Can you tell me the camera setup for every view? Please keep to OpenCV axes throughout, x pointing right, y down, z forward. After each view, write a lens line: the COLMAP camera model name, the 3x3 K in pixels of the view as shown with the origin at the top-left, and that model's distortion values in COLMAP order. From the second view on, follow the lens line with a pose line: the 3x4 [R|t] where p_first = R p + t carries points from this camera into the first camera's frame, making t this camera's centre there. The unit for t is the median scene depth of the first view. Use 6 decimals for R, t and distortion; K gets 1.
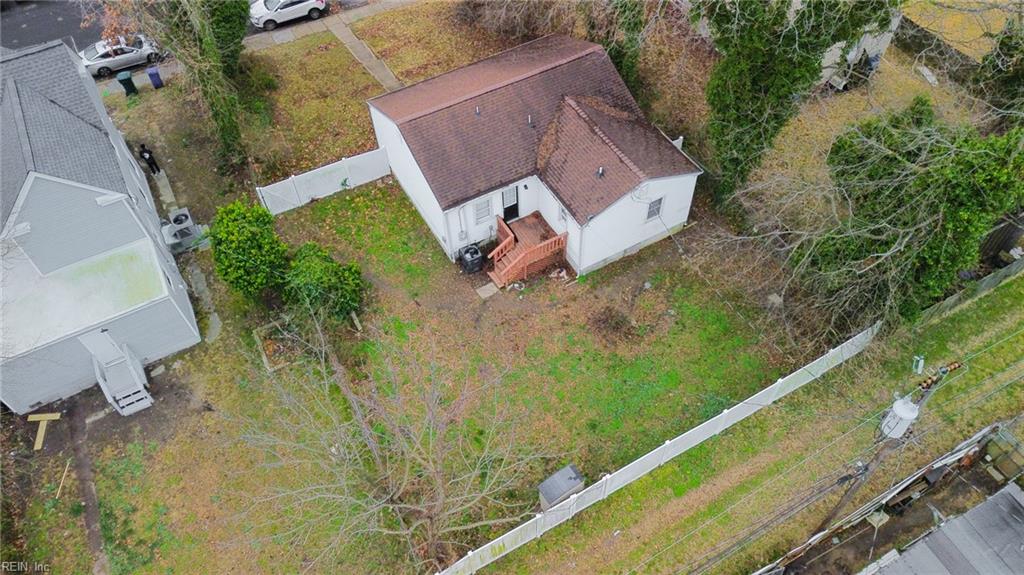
lens RADIAL K [[719.4, 0, 511.5], [0, 719.4, 287.6], [0, 0, 1]] dist [0.032908, -0.005849]
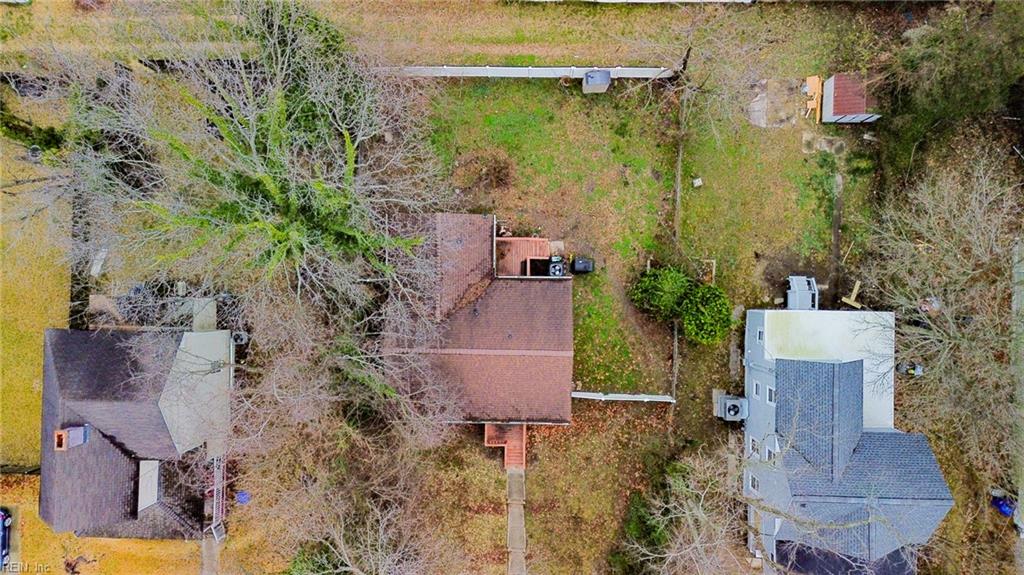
lens RADIAL K [[719.4, 0, 511.6], [0, 719.4, 287.6], [0, 0, 1]] dist [0.032908, -0.005849]
pose [[-0.866005, -0.497798, 0.047245, -0.068314], [0.426033, -0.685076, 0.590904, -0.978662], [-0.261785, 0.531854, 0.805357, -0.066956]]
